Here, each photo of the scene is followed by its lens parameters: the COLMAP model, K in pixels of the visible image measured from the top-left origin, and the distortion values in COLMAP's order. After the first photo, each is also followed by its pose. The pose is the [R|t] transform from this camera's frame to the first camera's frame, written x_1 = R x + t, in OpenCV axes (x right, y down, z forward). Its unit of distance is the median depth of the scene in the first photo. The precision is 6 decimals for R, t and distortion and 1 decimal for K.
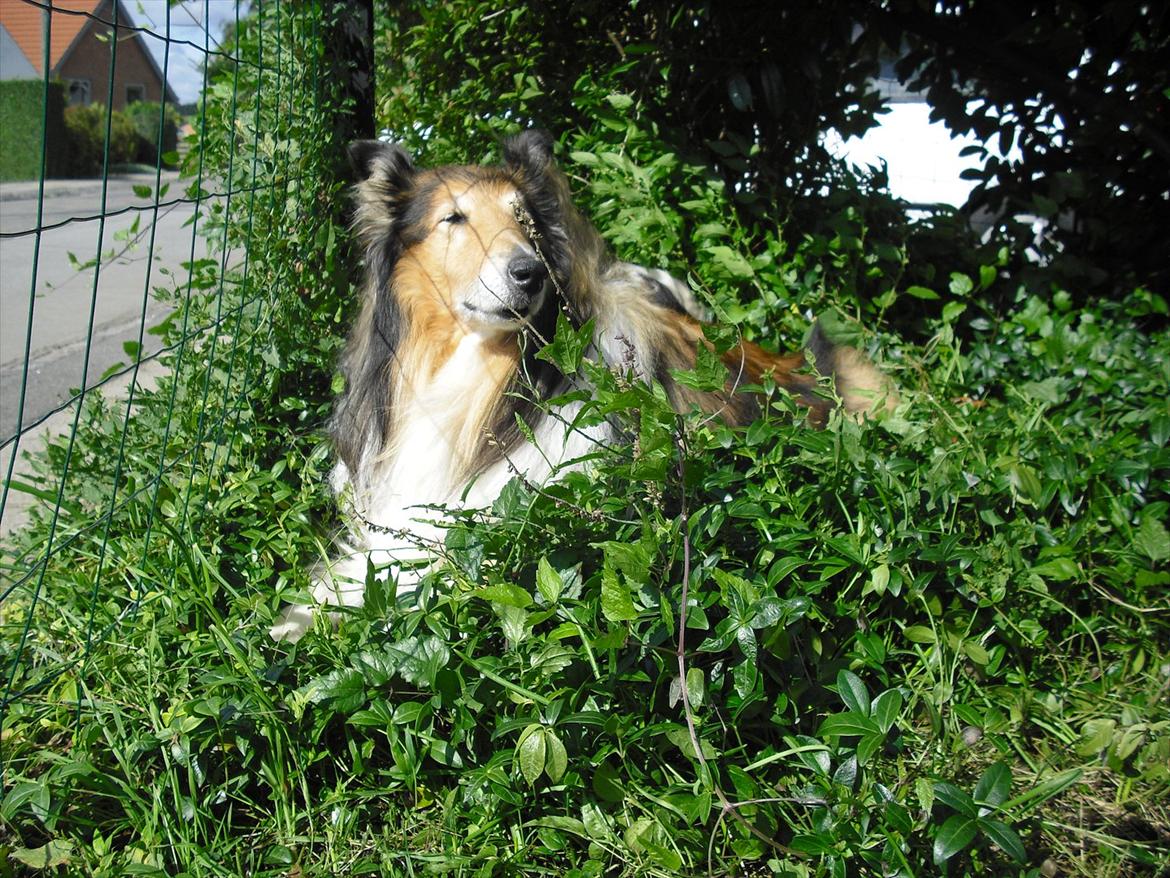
lens RADIAL K [[1816.7, 0, 570.5], [0, 1816.7, 460.1], [0, 0, 1]] dist [-0.059349, -0.193146]
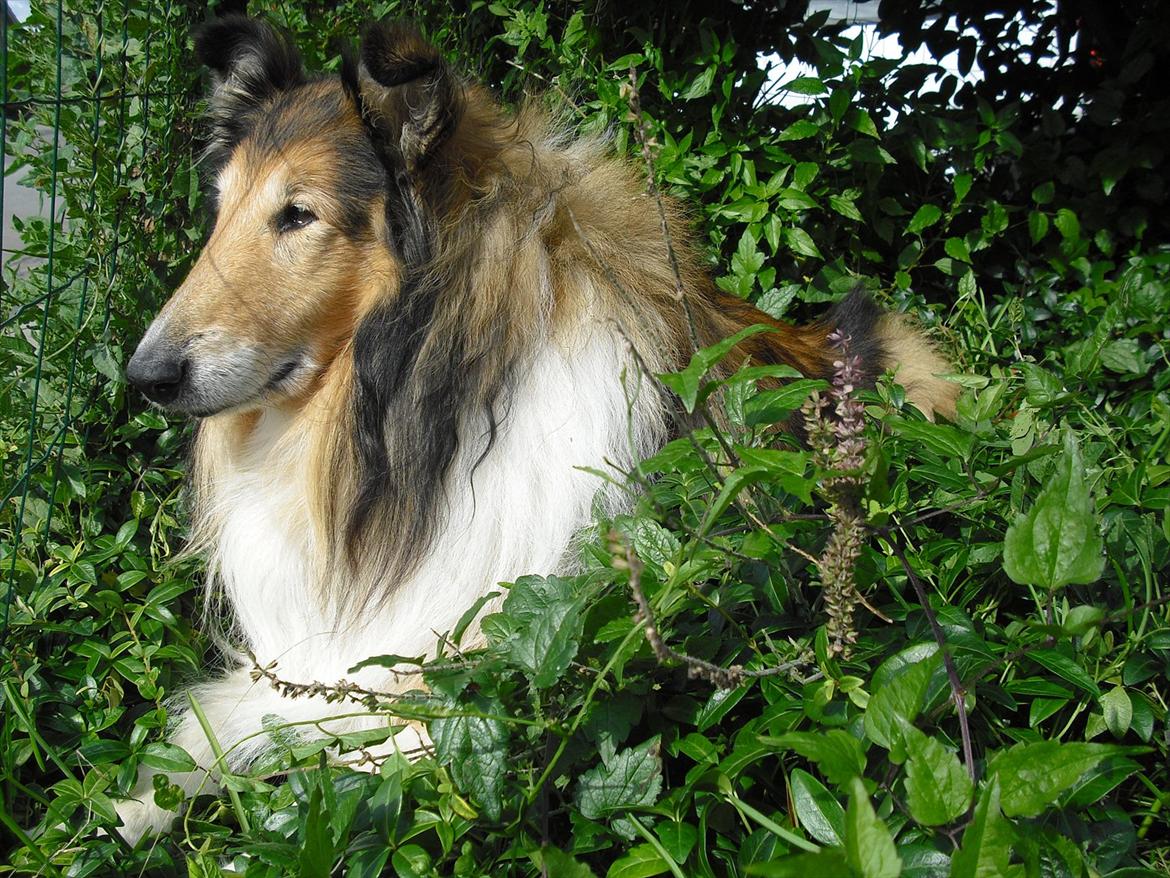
lens RADIAL K [[1669.0, 0, 585.0], [0, 1669.0, 439.0], [0, 0, 1]] dist [0.173344, -1.344545]
pose [[0.995111, -0.034595, 0.092505, -0.062501], [0.031841, 0.999010, 0.031080, -0.053376], [-0.093488, -0.027983, 0.995227, 0.467125]]
